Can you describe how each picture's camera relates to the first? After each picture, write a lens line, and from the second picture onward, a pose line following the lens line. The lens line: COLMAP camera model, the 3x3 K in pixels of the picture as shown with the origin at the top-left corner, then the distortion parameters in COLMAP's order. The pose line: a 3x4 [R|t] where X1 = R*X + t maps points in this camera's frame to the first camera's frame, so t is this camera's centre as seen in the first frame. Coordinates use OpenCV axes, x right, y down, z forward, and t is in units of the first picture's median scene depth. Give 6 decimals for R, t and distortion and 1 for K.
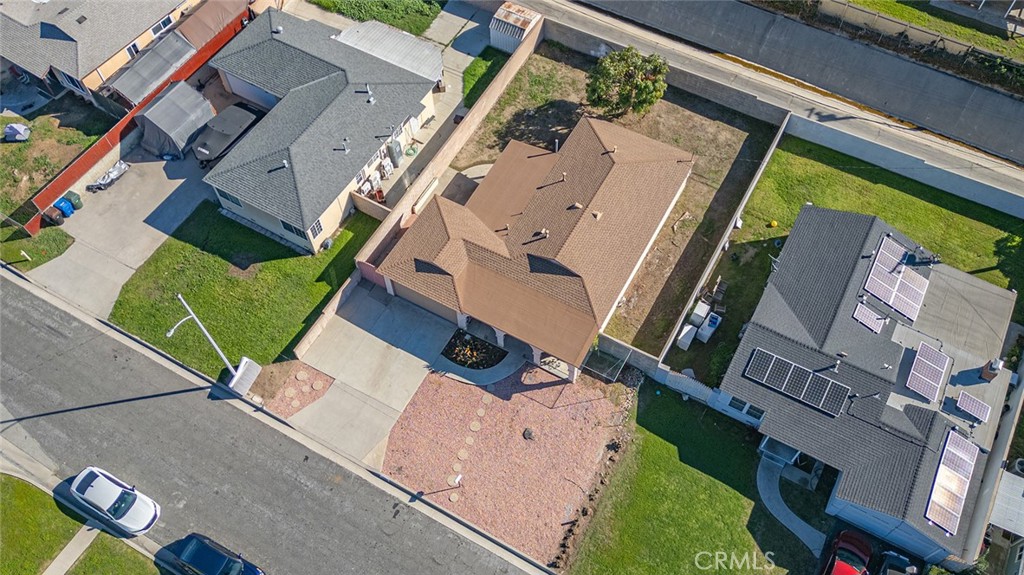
lens RADIAL K [[803.2, 0, 500.1], [0, 803.2, 285.6], [0, 0, 1]] dist [0.039368, -0.009405]
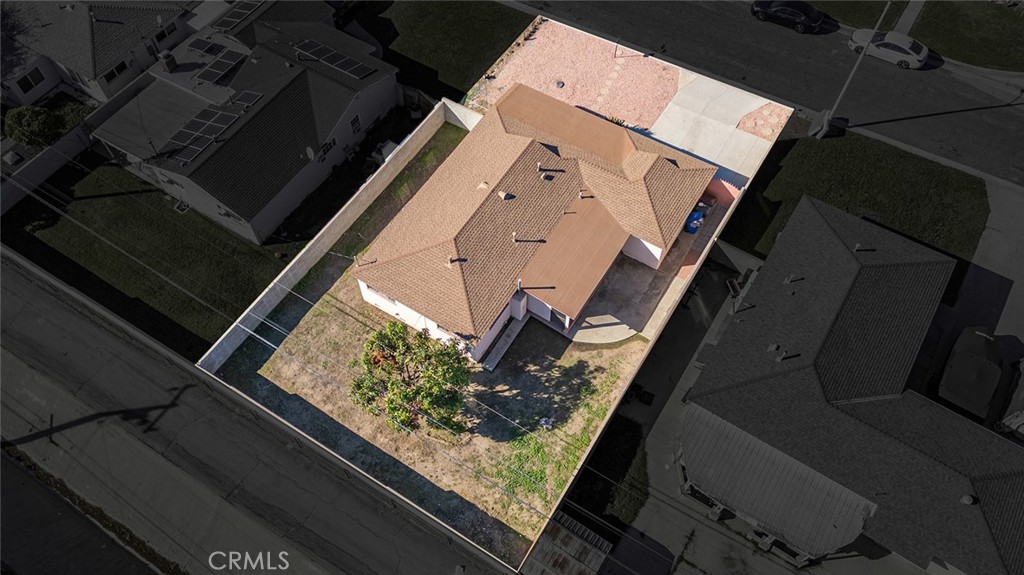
lens RADIAL K [[803.2, 0, 500.1], [0, 803.2, 285.6], [0, 0, 1]] dist [0.039368, -0.009405]
pose [[-0.998547, -0.022442, 0.048990, 0.054436], [0.053880, -0.429255, 0.901575, -0.959392], [0.000796, 0.902904, 0.429841, 0.707134]]
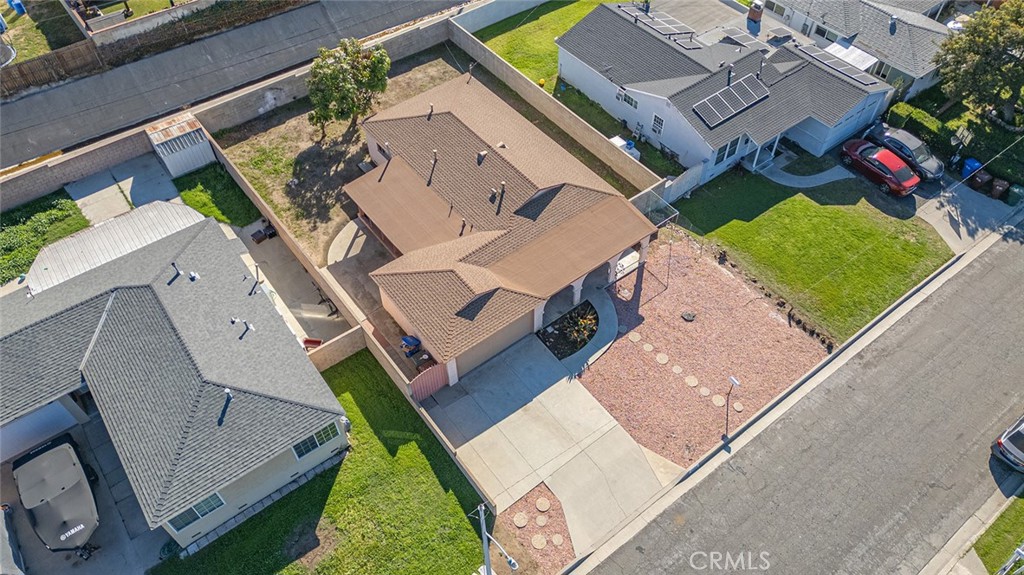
lens RADIAL K [[731.8, 0, 497.9], [0, 731.8, 287.9], [0, 0, 1]] dist [0.026227, -0.002876]
pose [[0.403088, -0.699455, 0.590154, -0.487781], [0.782340, 0.597954, 0.174344, -0.139749], [-0.474831, 0.391425, 0.788240, 0.404660]]
